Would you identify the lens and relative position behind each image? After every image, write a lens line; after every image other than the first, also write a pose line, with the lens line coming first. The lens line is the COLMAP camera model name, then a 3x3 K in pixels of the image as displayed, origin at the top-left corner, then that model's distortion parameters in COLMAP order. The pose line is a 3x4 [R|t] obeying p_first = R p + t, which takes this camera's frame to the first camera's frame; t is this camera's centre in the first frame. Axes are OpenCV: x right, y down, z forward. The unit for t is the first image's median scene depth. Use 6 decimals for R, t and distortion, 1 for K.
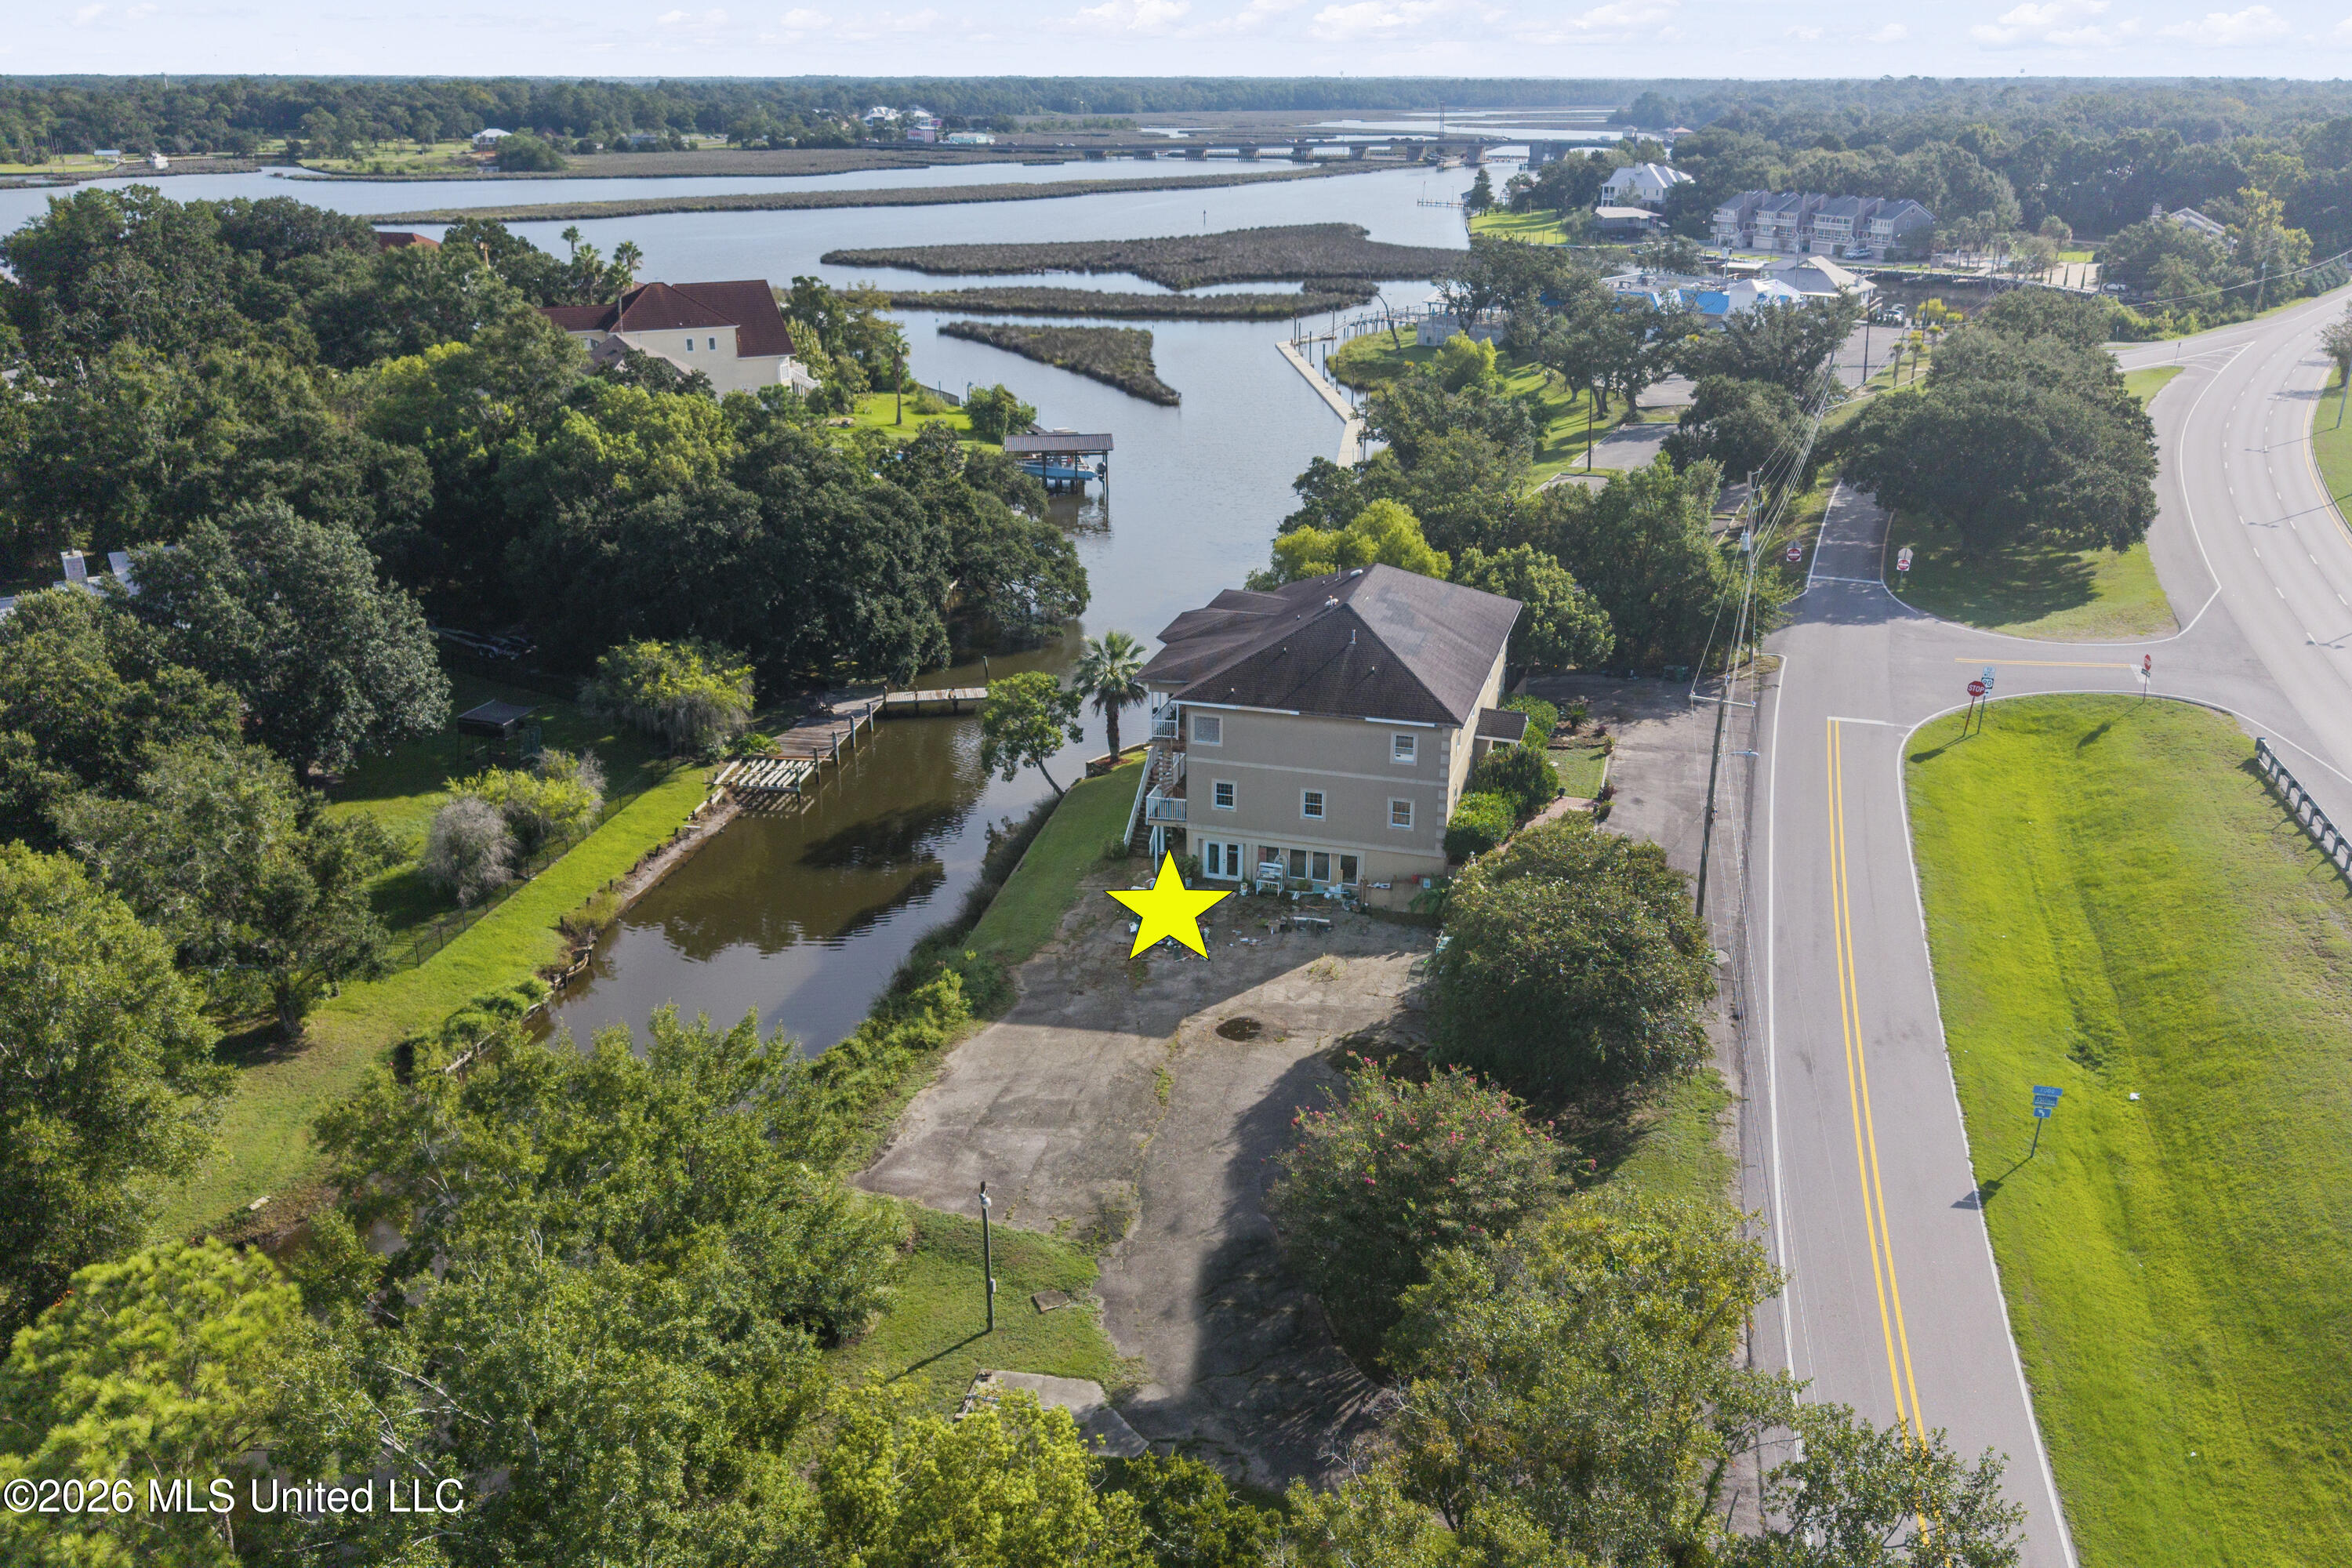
lens RADIAL K [[1853.9, 0, 1175.8], [0, 1853.9, 824.0], [0, 0, 1]] dist [0.065145, -0.135167]
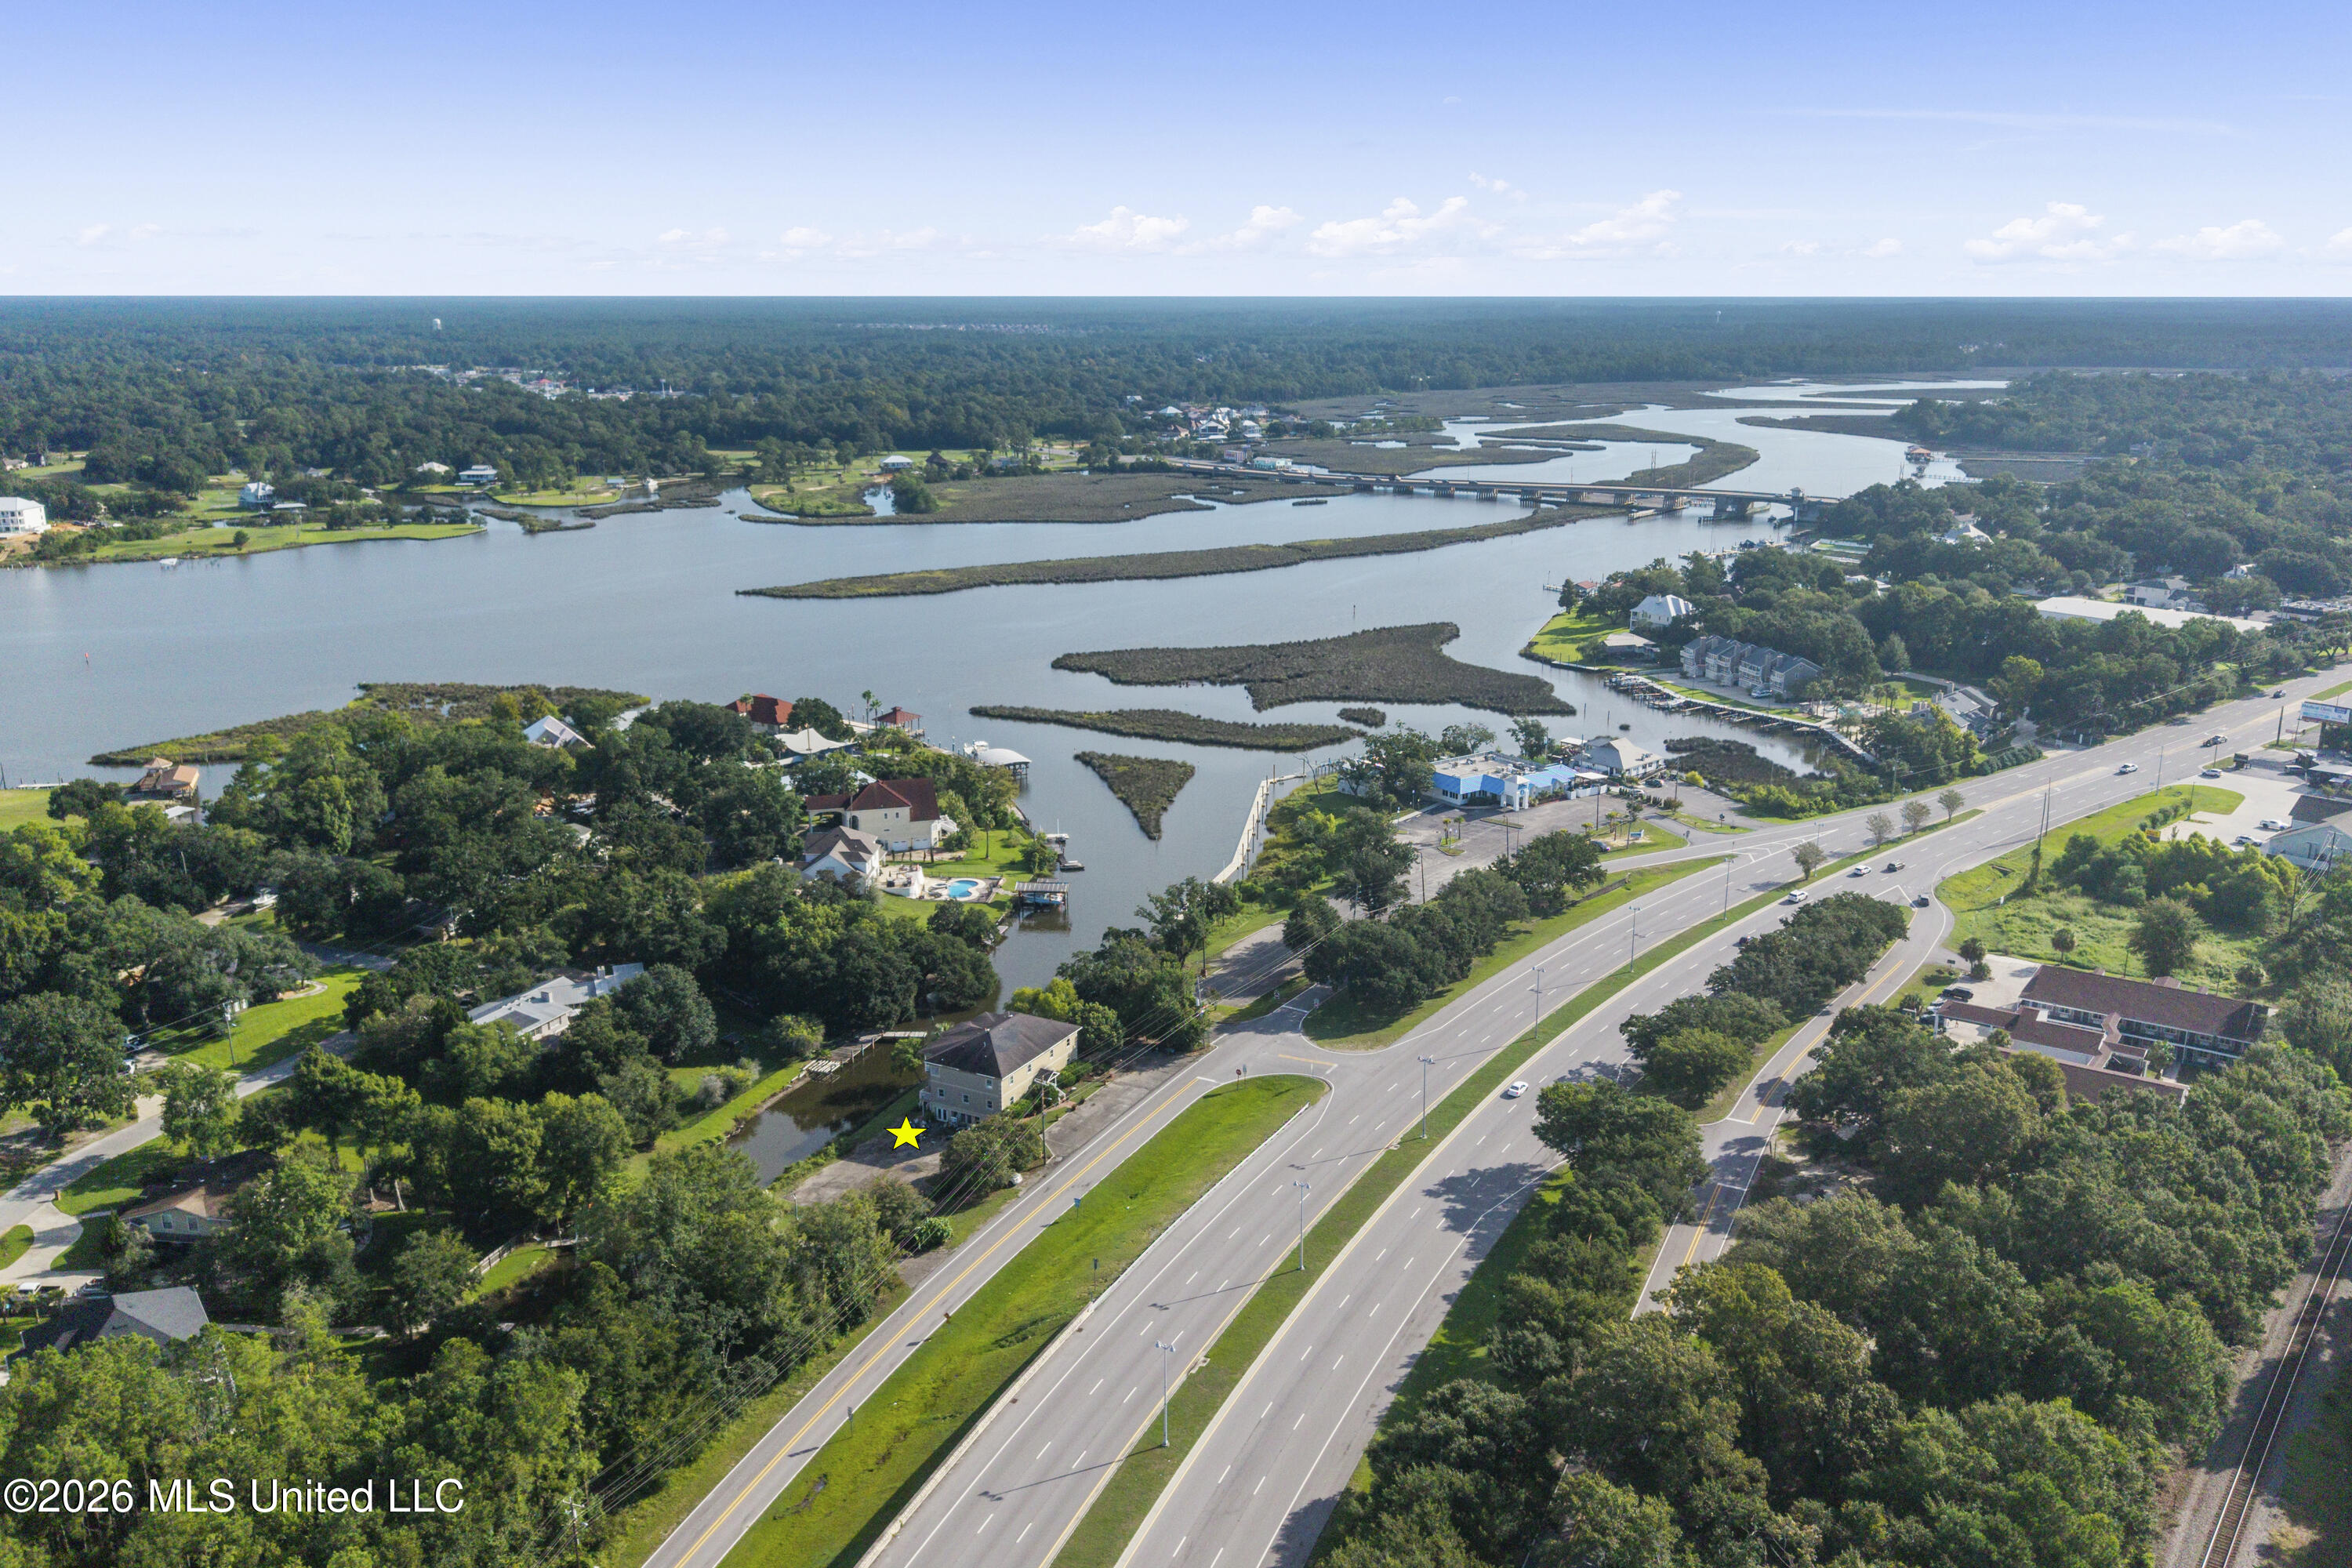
lens RADIAL K [[1861.3, 0, 1176.0], [0, 1861.3, 784.0], [0, 0, 1]] dist [0.113231, -0.221562]
pose [[0.978234, 0.051565, -0.200996, 0.817633], [-0.075702, 0.990557, -0.114310, -0.161618], [0.193203, 0.127037, 0.972900, -1.633809]]
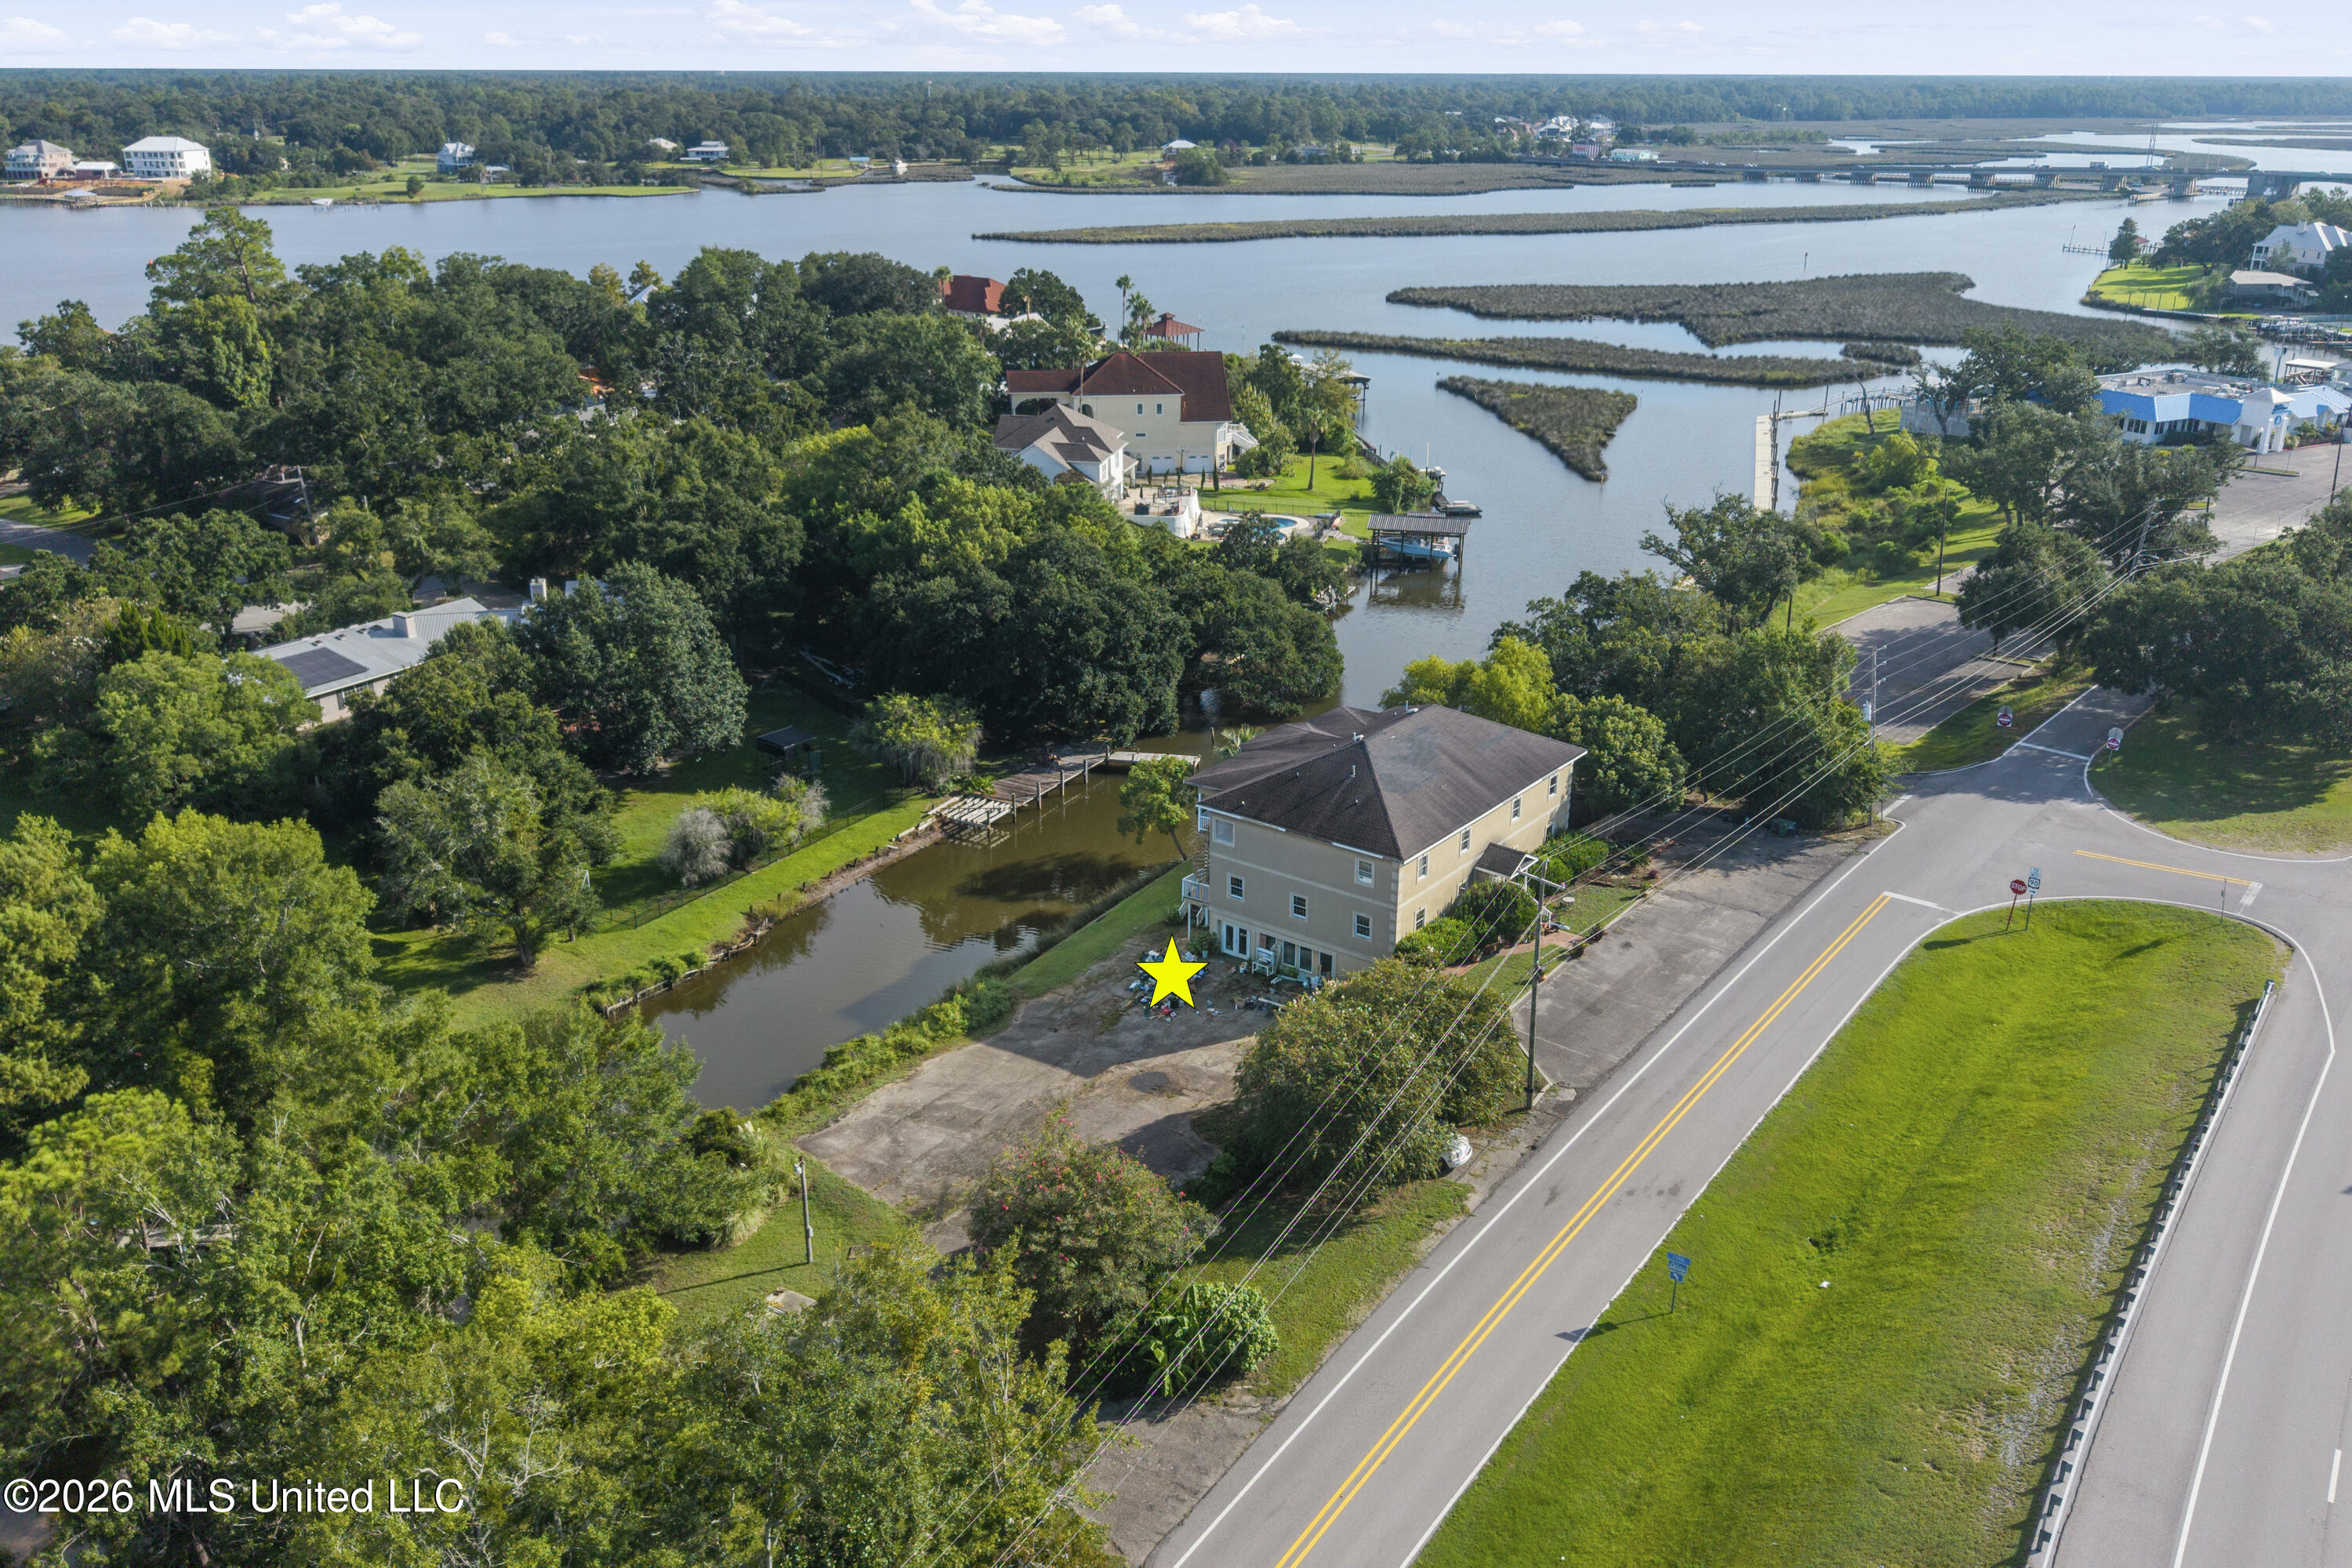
lens RADIAL K [[1863.5, 0, 1172.6], [0, 1863.5, 788.1], [0, 0, 1]] dist [0.078628, -0.126180]
pose [[0.935932, 0.128676, -0.327832, 0.307345], [-0.133729, 0.990992, 0.007183, -0.067775], [0.325803, 0.037118, 0.944709, -0.132744]]
